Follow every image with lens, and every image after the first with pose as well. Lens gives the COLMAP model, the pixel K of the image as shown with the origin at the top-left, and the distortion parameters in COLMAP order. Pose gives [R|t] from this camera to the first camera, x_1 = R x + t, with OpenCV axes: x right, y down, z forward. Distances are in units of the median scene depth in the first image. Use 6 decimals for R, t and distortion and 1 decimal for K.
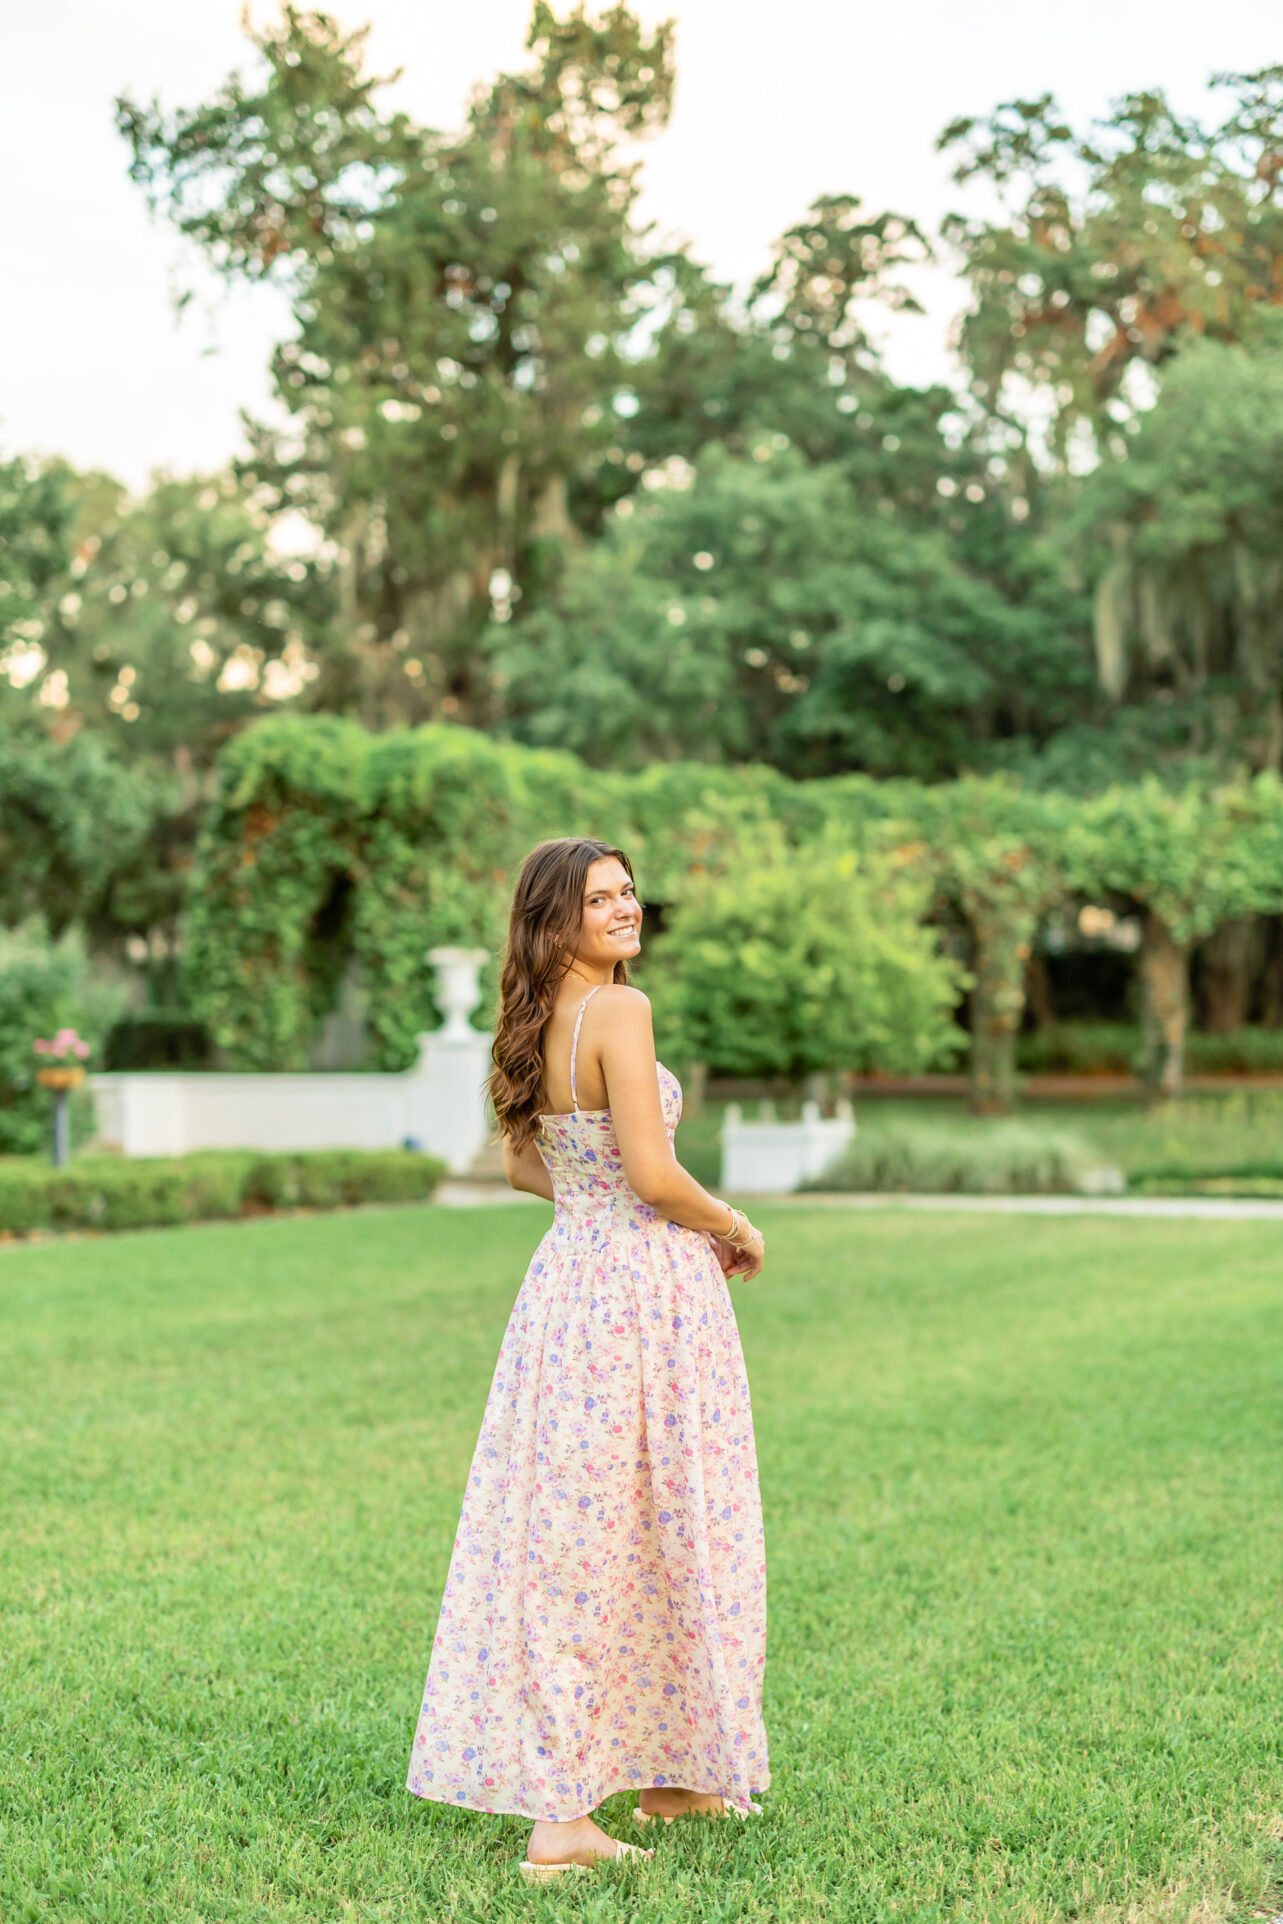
lens RADIAL K [[3046.7, 0, 670.7], [0, 3046.7, 1026.9], [0, 0, 1]] dist [0.012088, 0.120835]
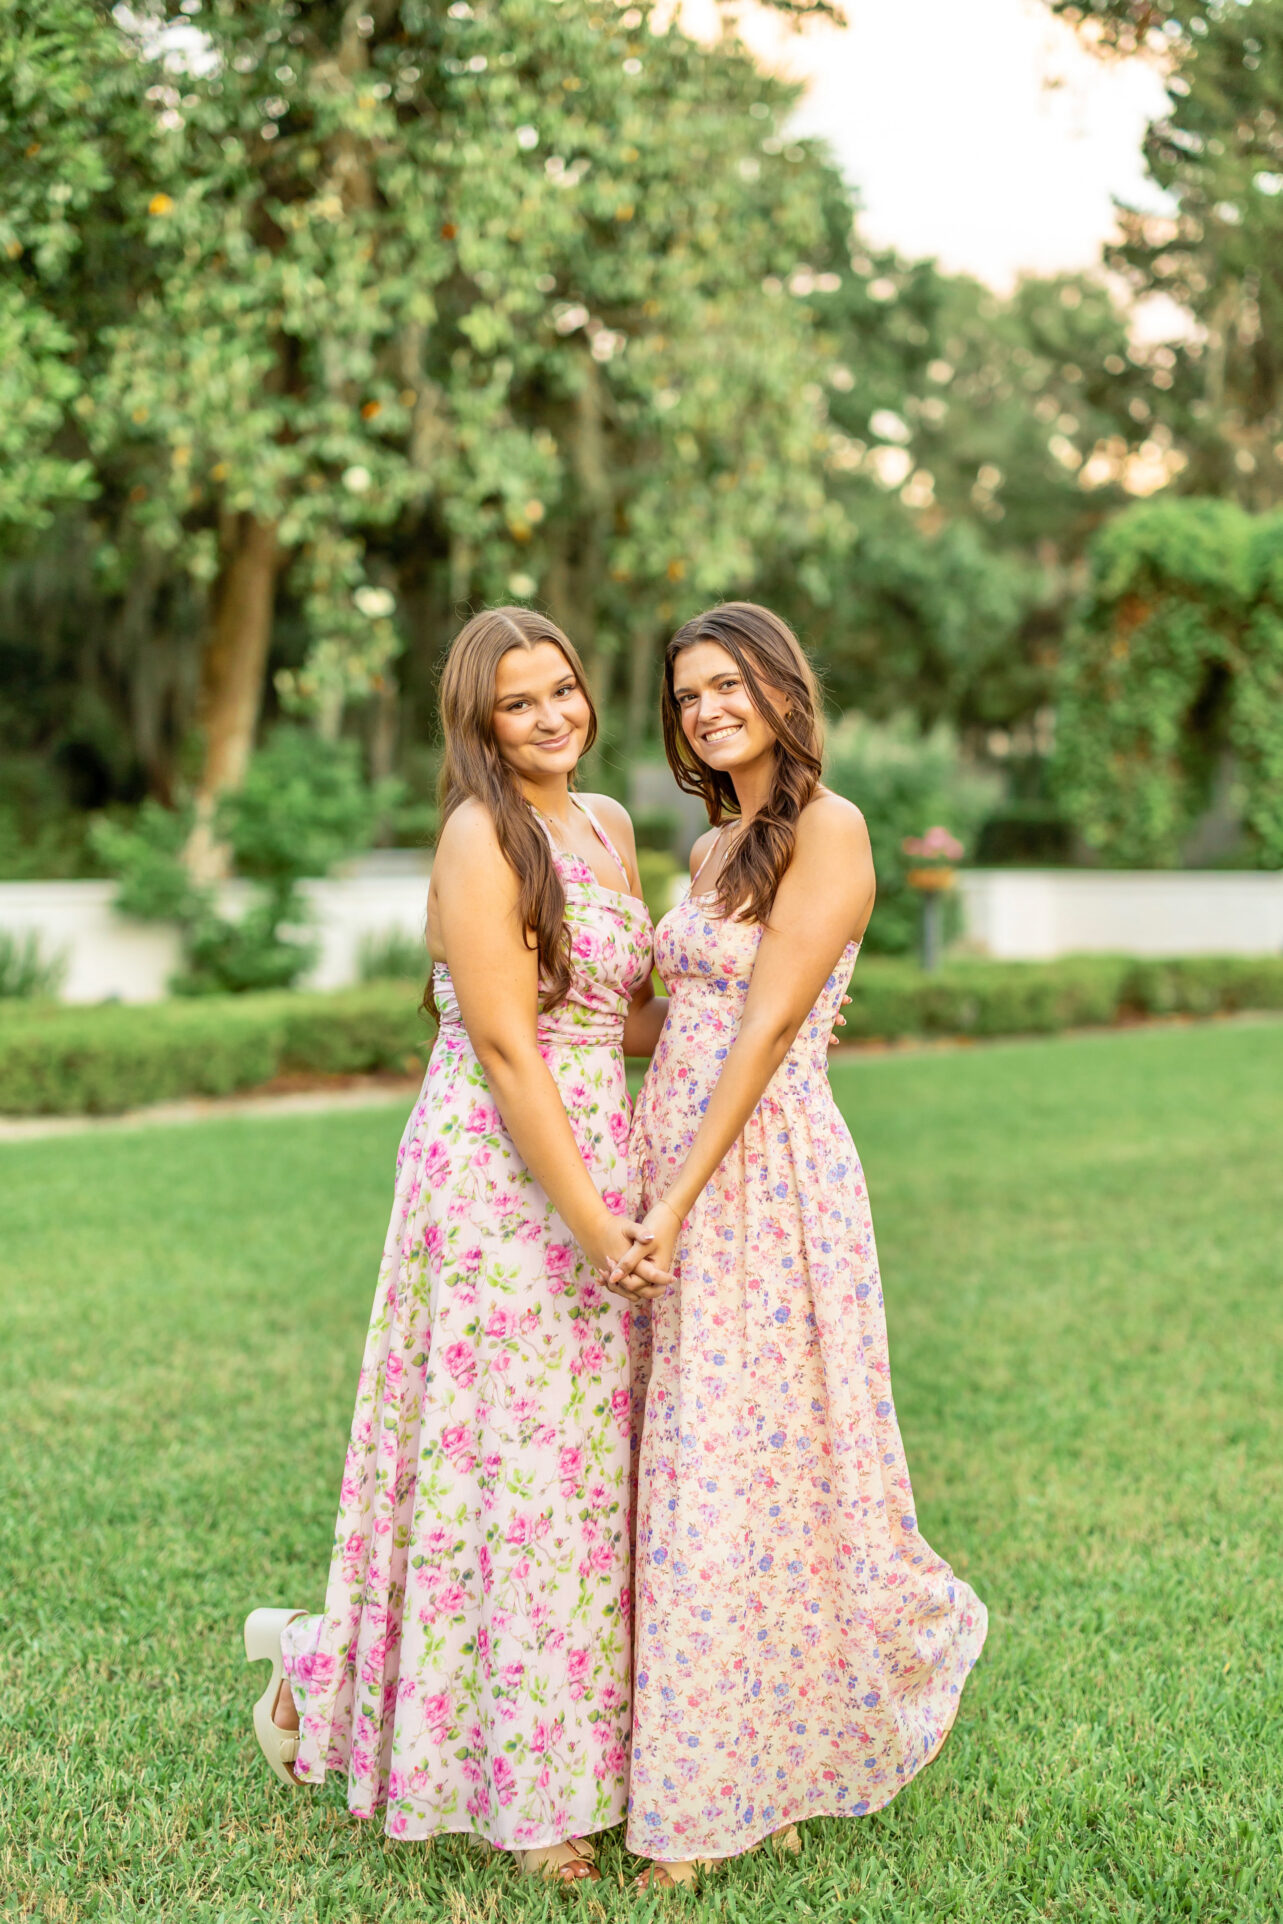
lens RADIAL K [[2740.6, 0, 670.6], [0, 2740.6, 964.2], [0, 0, 1]] dist [0.028717, 0.066489]
pose [[0.959636, 0.014813, -0.280854, -0.029532], [0.000412, 0.998537, 0.054071, -0.002830], [0.281244, -0.052004, 0.958226, 0.119676]]
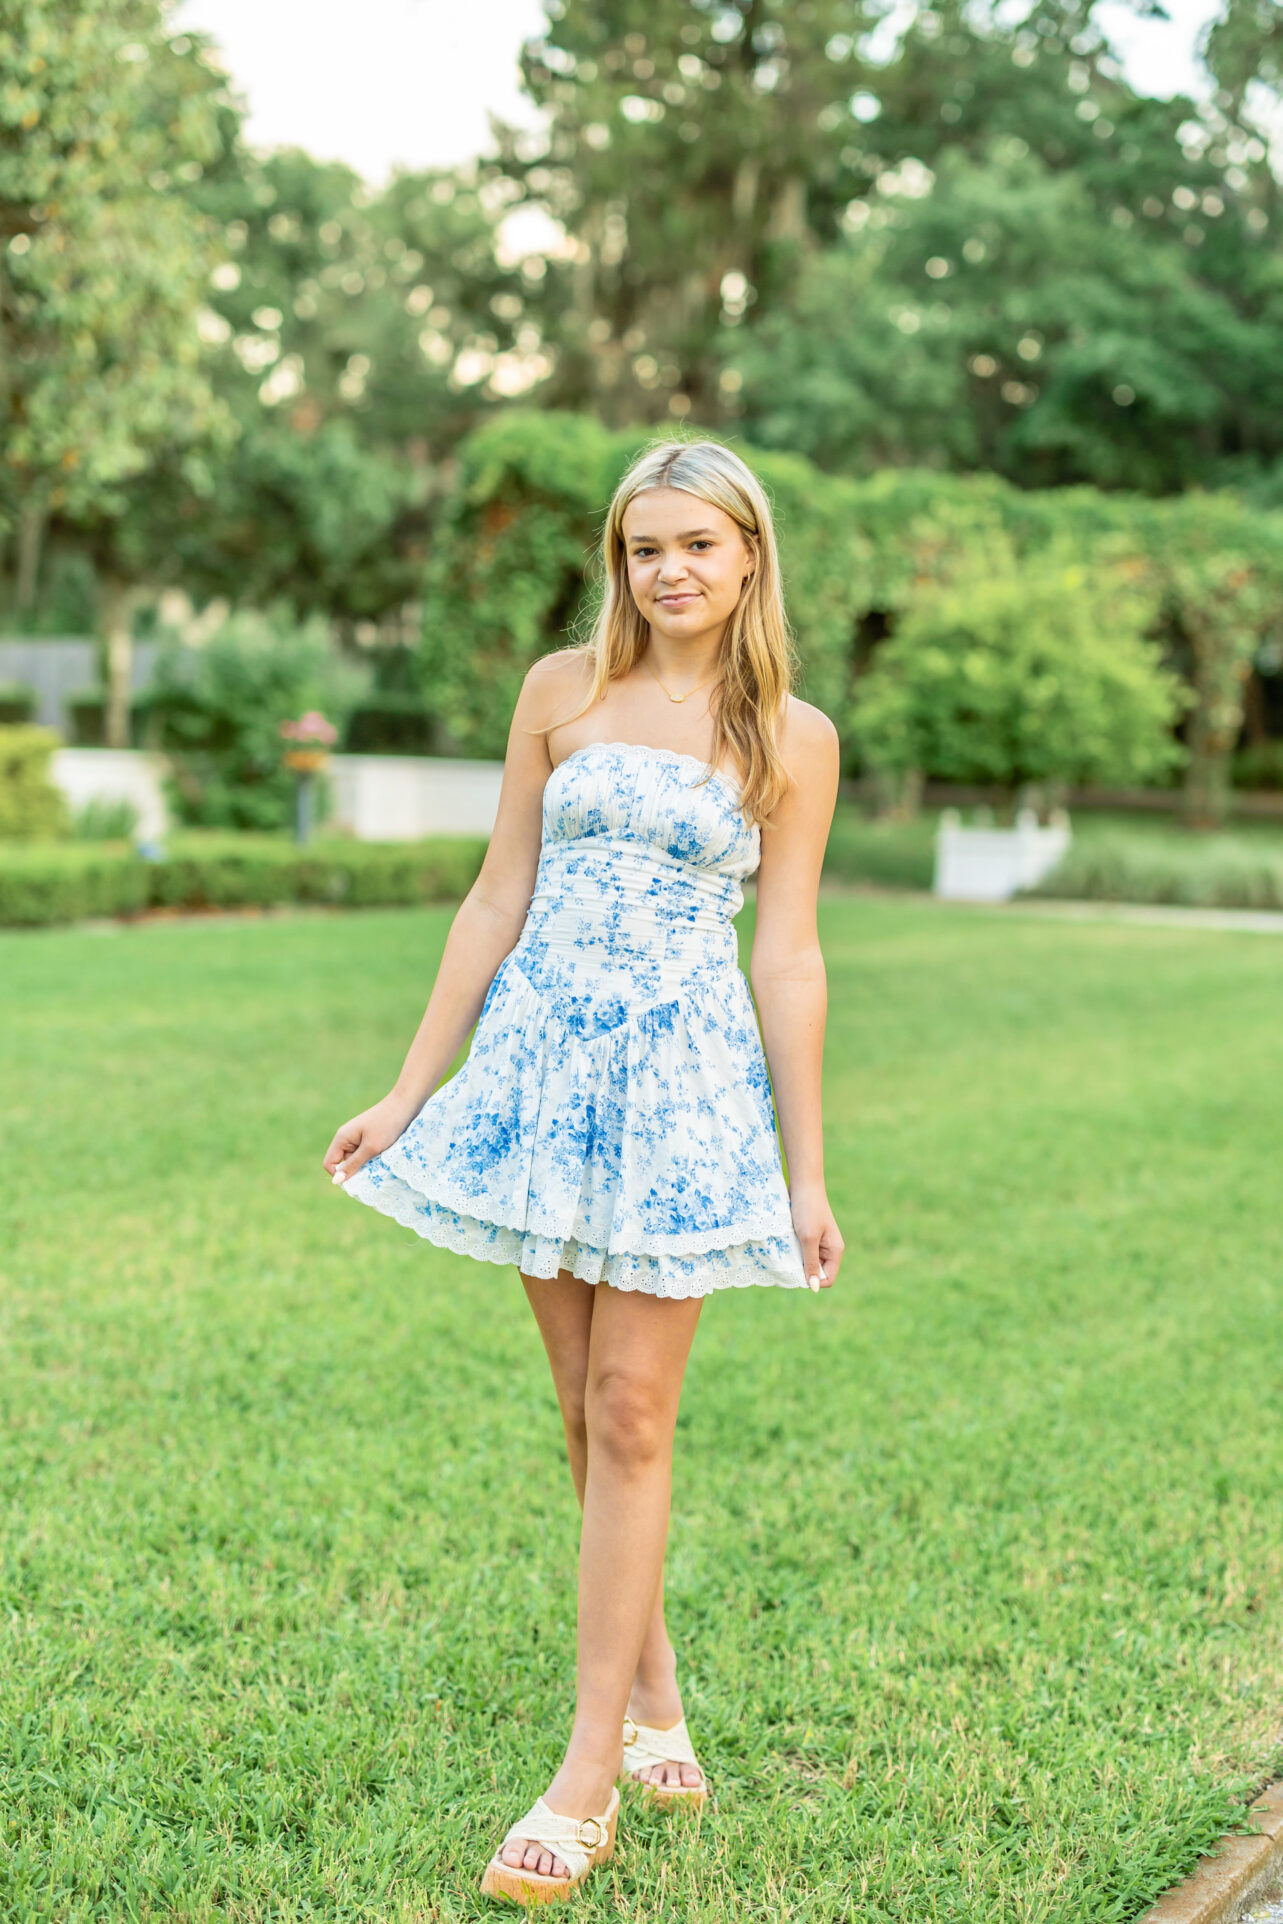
lens RADIAL K [[3048.8, 0, 645.8], [0, 3048.8, 926.2], [0, 0, 1]] dist [0.008428, 0.049954]
pose [[0.996917, 0.041185, -0.066789, -0.011065], [-0.036650, 0.997028, 0.067757, -0.001432], [0.069381, -0.065100, 0.995464, -0.026398]]
